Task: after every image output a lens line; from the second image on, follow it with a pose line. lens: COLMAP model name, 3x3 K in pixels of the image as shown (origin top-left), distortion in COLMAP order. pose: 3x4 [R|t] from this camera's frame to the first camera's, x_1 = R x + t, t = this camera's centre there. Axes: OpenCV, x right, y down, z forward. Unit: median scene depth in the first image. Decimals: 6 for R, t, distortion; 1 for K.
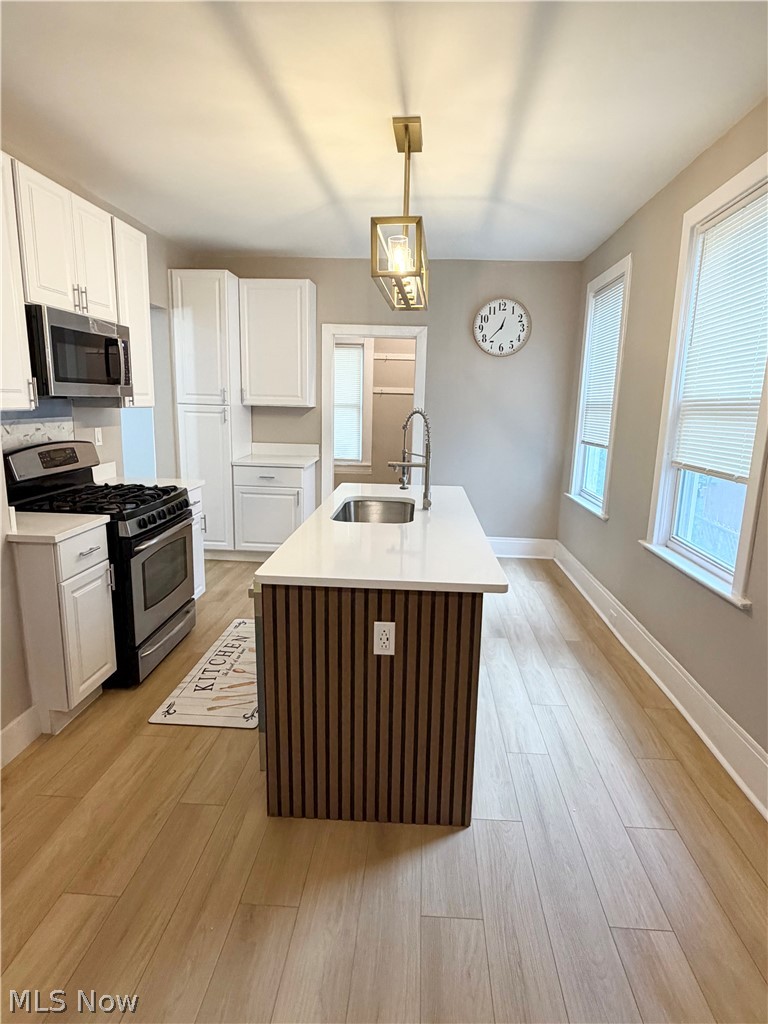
lens RADIAL K [[569.7, 0, 387.8], [0, 569.7, 513.1], [0, 0, 1]] dist [-0.003137, 0.002652]
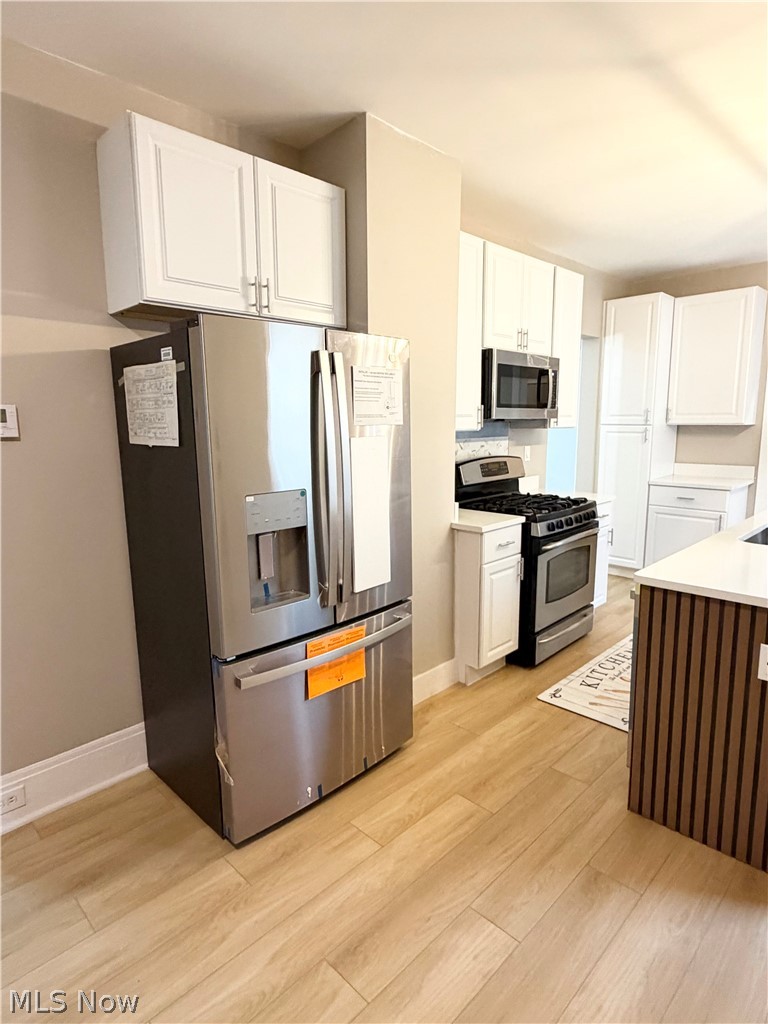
lens RADIAL K [[569.7, 0, 385.6], [0, 569.7, 511.0], [0, 0, 1]] dist [-0.003137, 0.002652]
pose [[0.746605, 0.074090, -0.661129, 0.080054], [-0.103977, 0.994562, -0.005963, 0.028763], [0.657091, 0.073194, 0.750249, -0.088166]]
